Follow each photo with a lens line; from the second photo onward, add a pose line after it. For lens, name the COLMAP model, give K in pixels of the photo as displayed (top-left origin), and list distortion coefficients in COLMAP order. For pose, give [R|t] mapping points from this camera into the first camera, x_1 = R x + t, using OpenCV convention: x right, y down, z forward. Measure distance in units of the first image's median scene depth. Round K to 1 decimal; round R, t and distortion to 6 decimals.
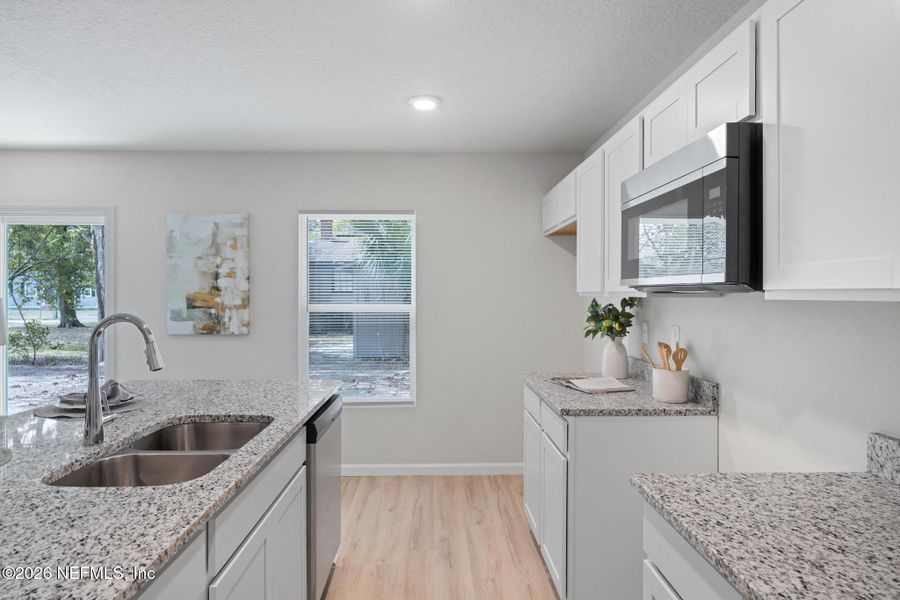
lens RADIAL K [[505.4, 0, 443.7], [0, 505.4, 294.4], [0, 0, 1]] dist [-0.007549, 0.000985]
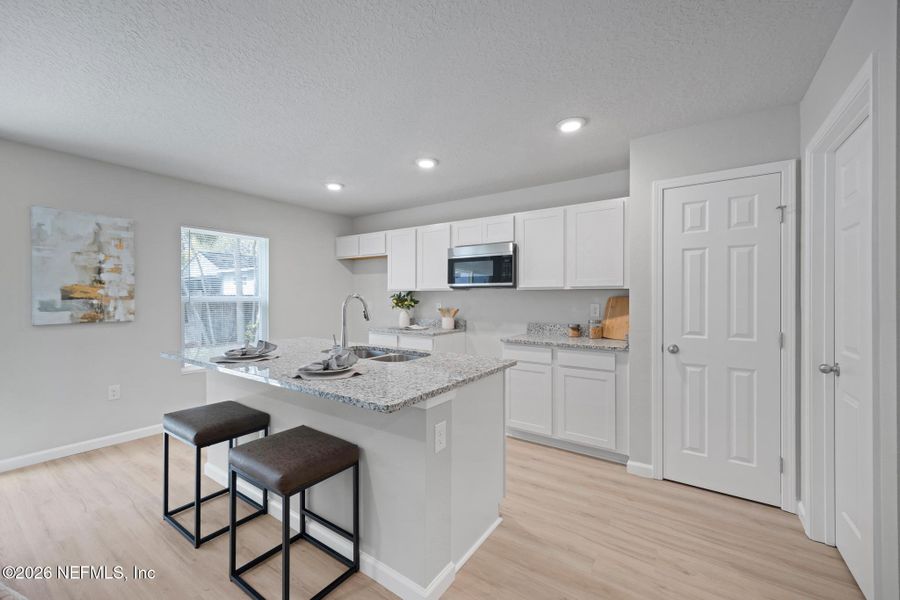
lens RADIAL K [[365.3, 0, 450.2], [0, 365.3, 297.9], [0, 0, 1]] dist [0.004224, -0.000118]
pose [[0.598869, 0.001920, 0.800844, -0.636864], [-0.004724, 0.999988, 0.001135, 0.019677], [-0.800833, -0.004463, 0.598871, -0.119521]]
